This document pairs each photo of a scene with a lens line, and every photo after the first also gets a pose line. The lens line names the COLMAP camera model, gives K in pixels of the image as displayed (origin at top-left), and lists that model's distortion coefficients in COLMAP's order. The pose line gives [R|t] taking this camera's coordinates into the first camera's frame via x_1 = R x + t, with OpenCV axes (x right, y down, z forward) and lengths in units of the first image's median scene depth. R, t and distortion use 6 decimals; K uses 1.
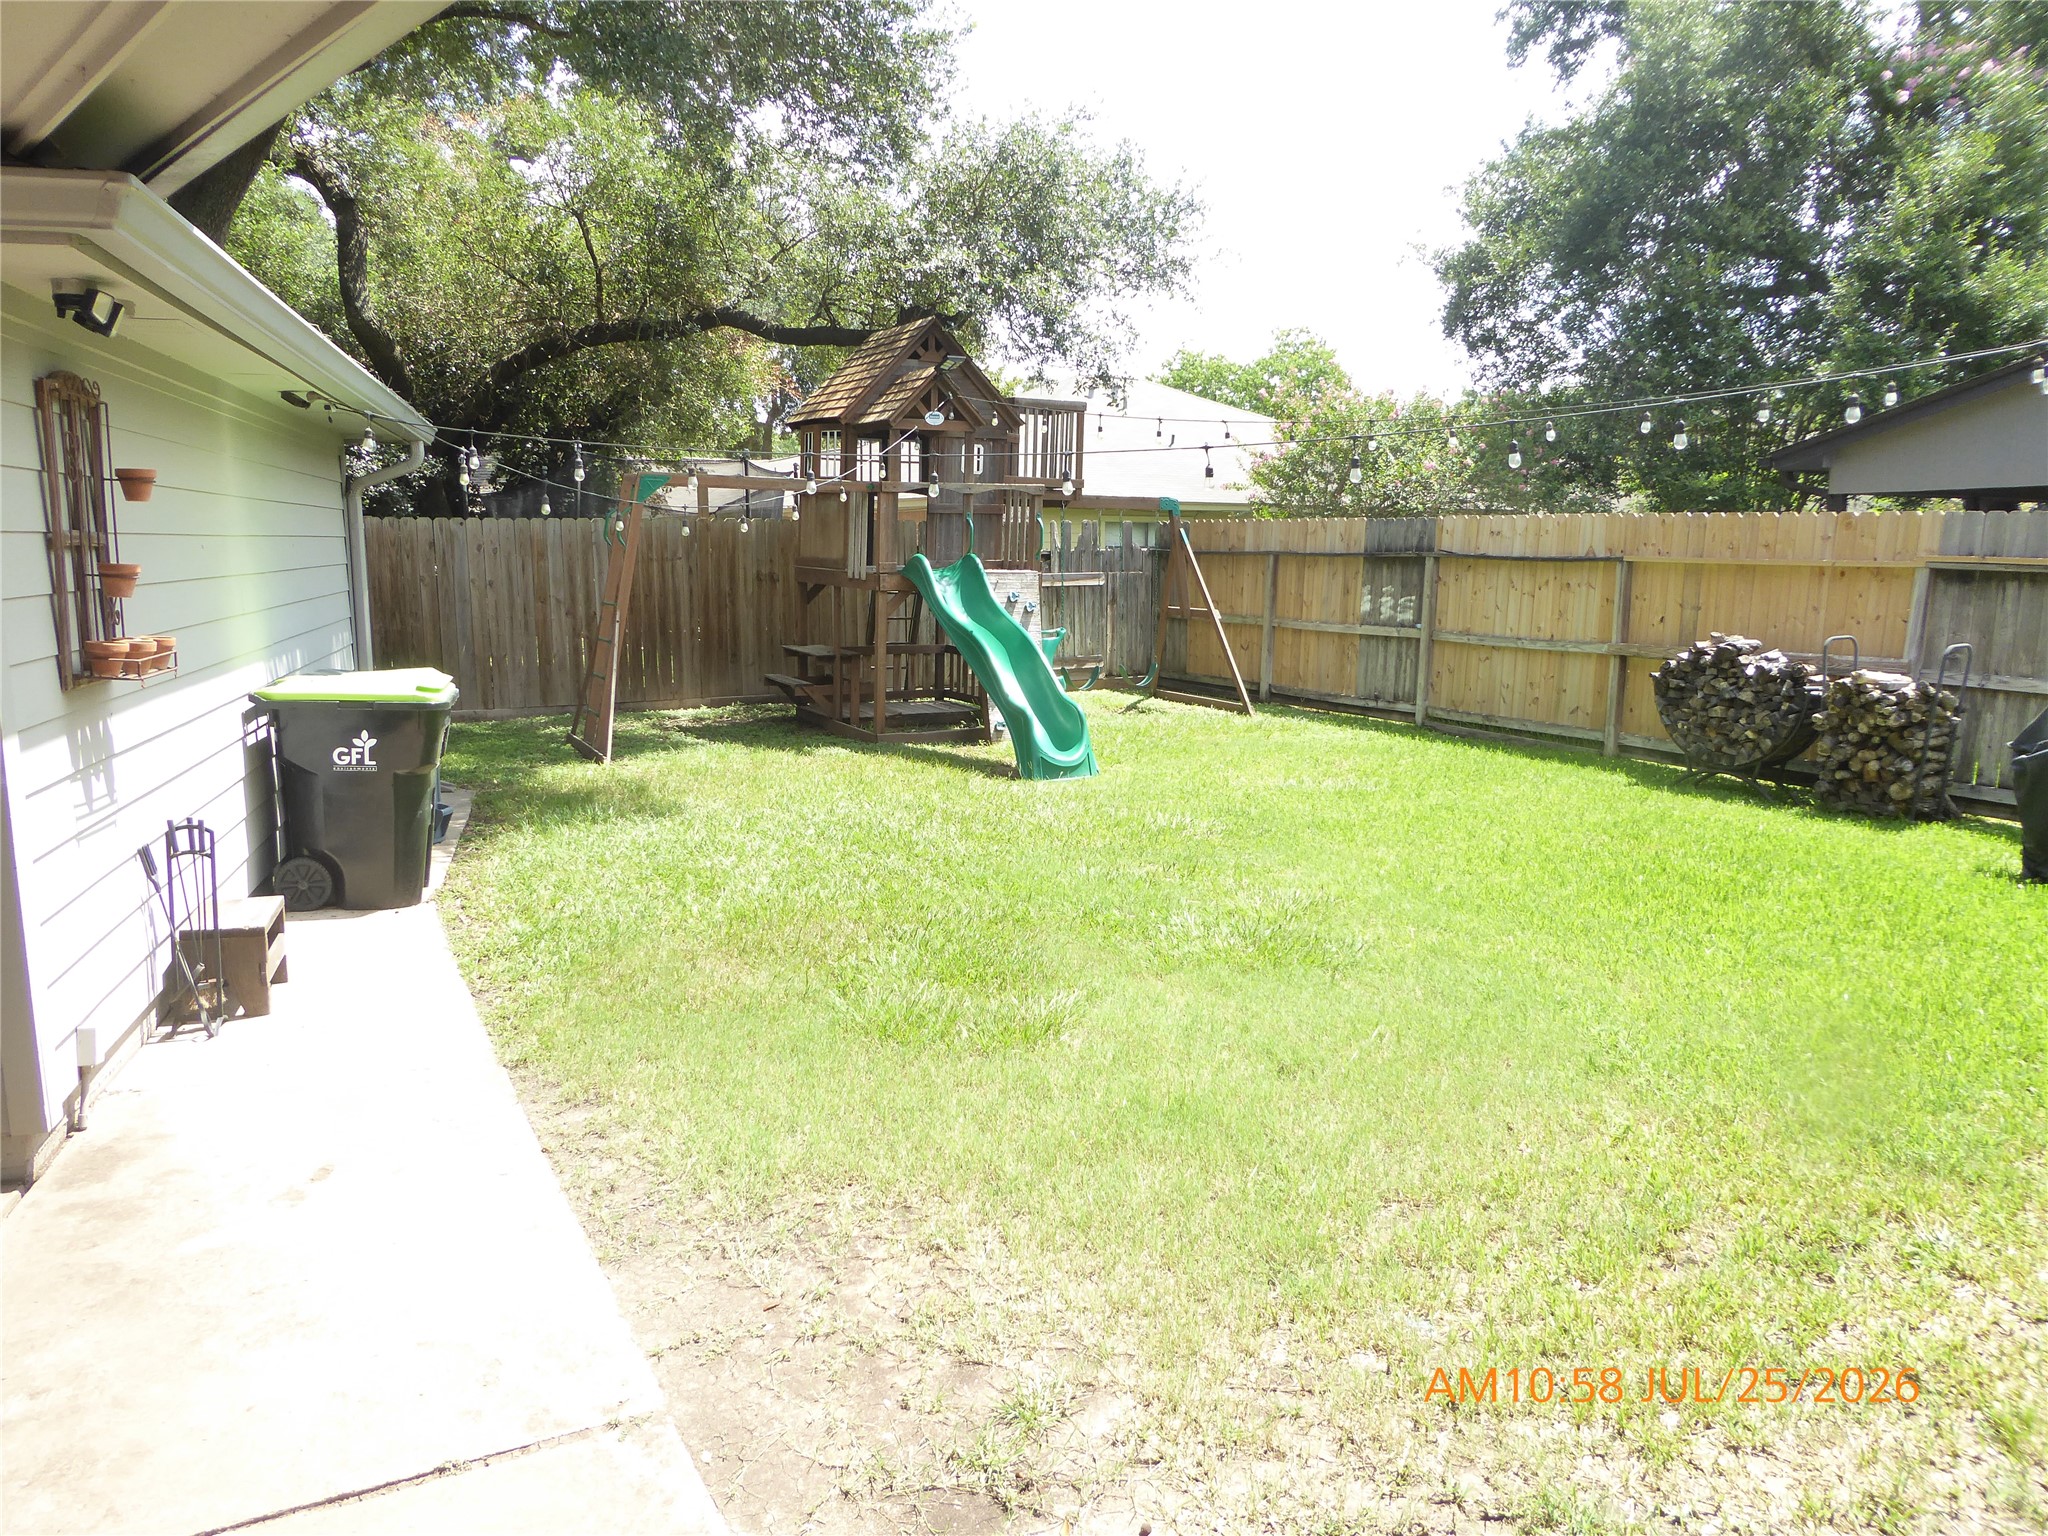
lens RADIAL K [[1449.4, 0, 1024.9], [0, 1449.4, 776.8], [0, 0, 1]] dist [-0.041285, 0.015261]
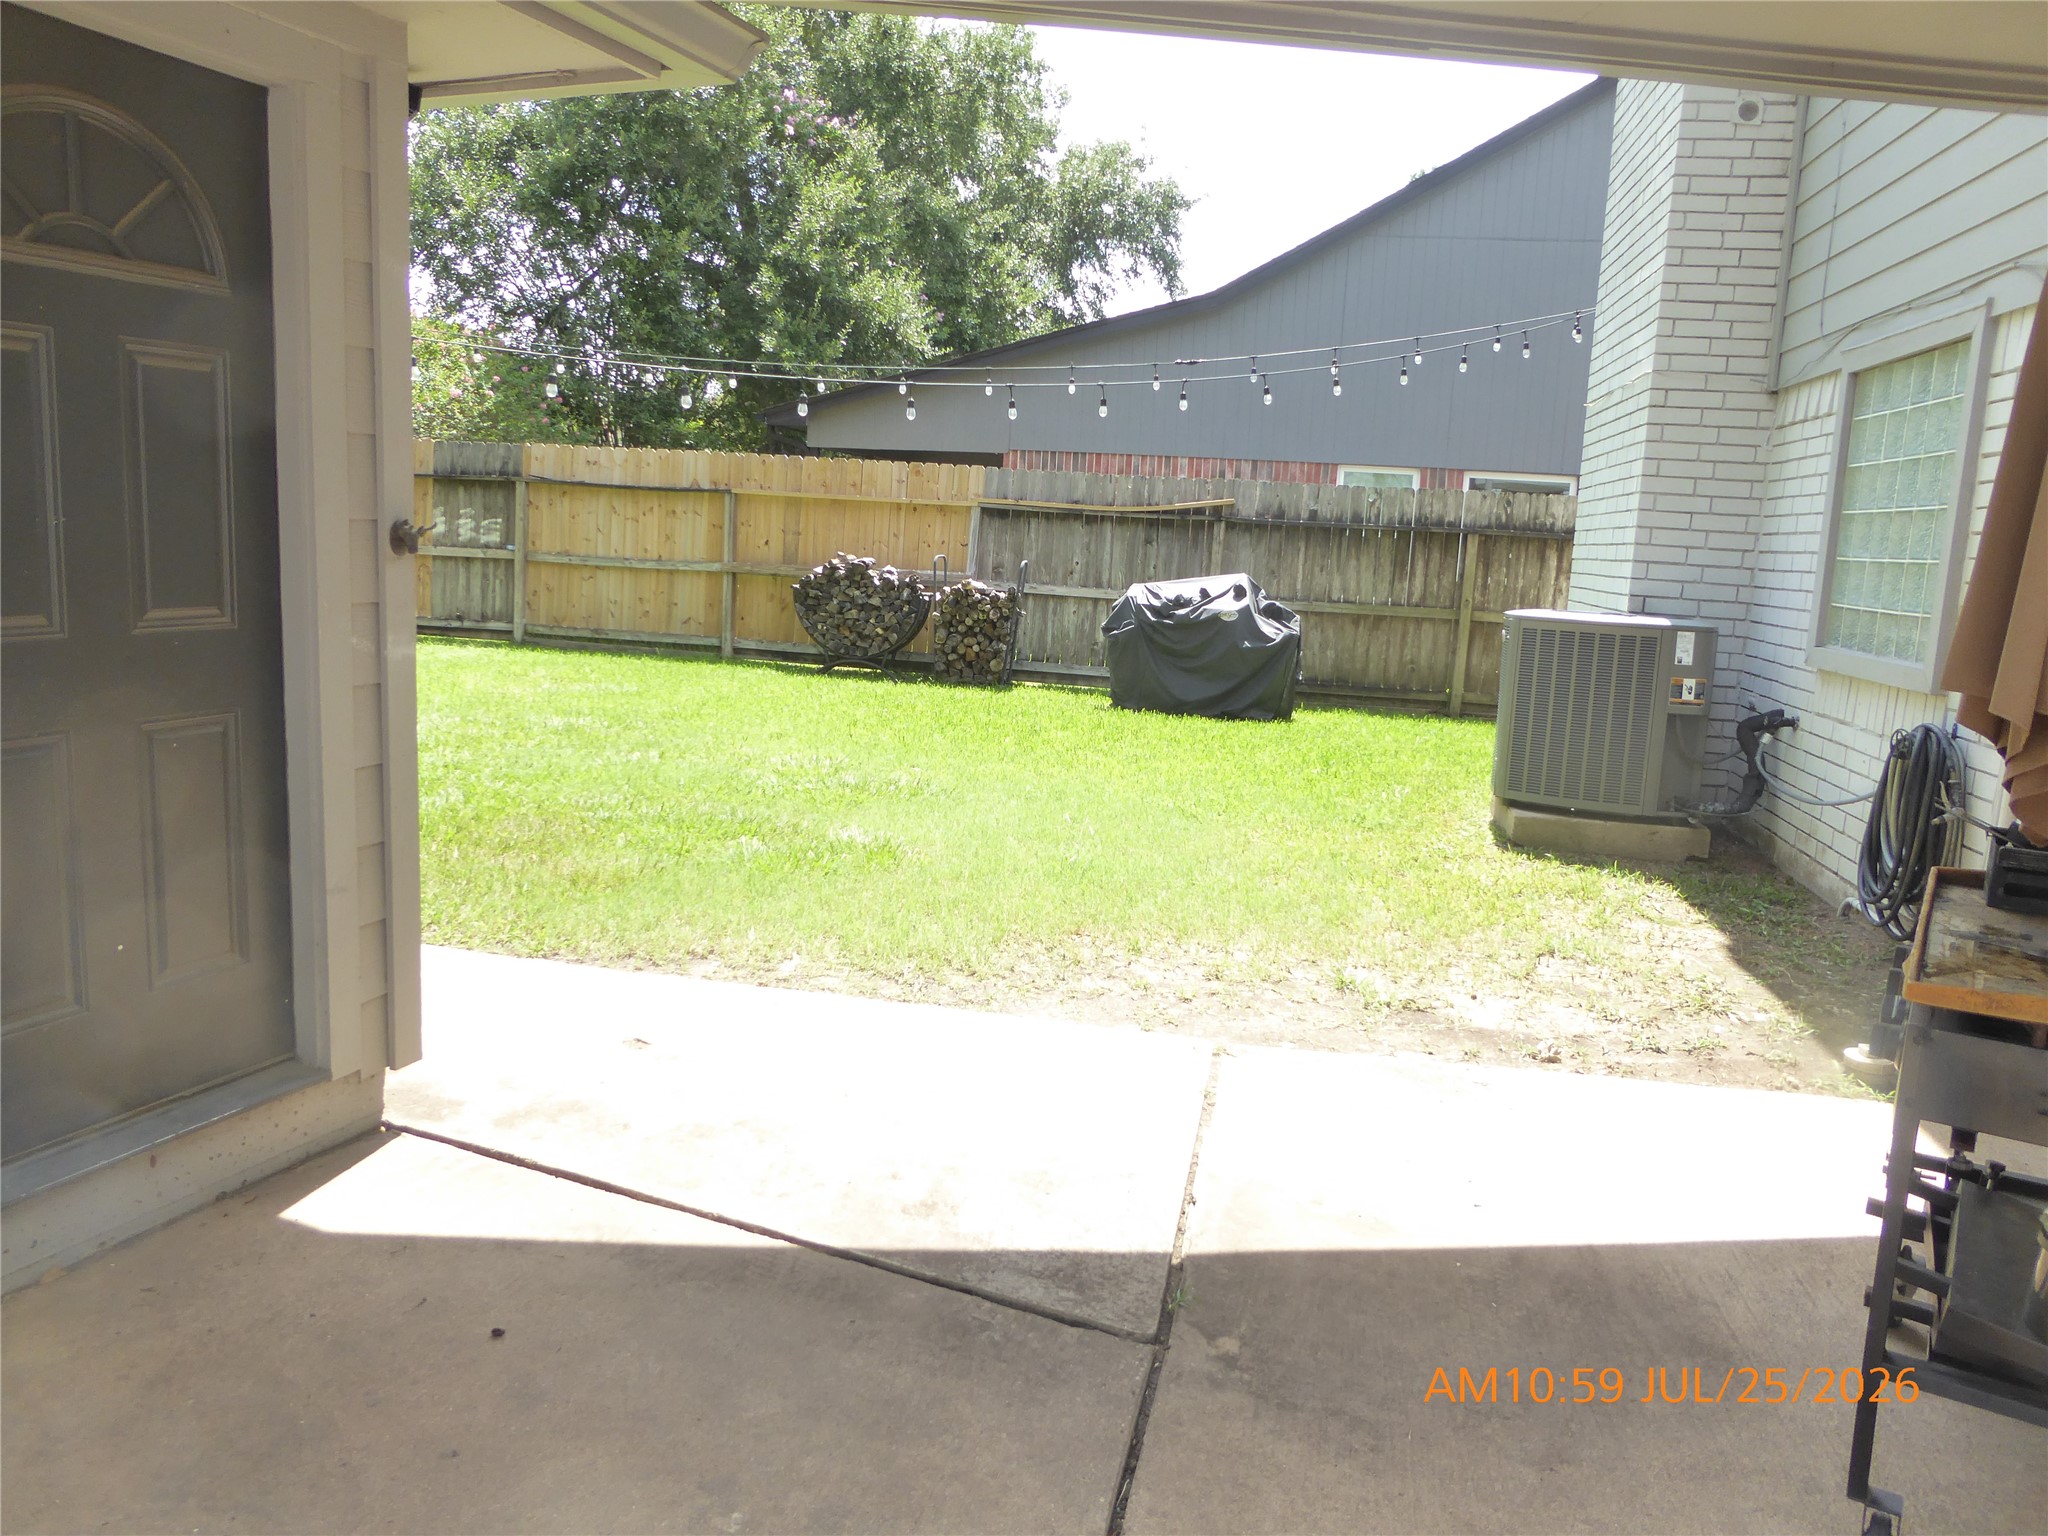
lens RADIAL K [[1449.4, 0, 1030.3], [0, 1449.4, 762.0], [0, 0, 1]] dist [-0.041285, 0.015261]
pose [[0.633470, -0.093141, 0.768141, -0.354600], [0.069702, 0.995562, 0.063235, 0.012757], [-0.770622, 0.013484, 0.637150, 0.050786]]
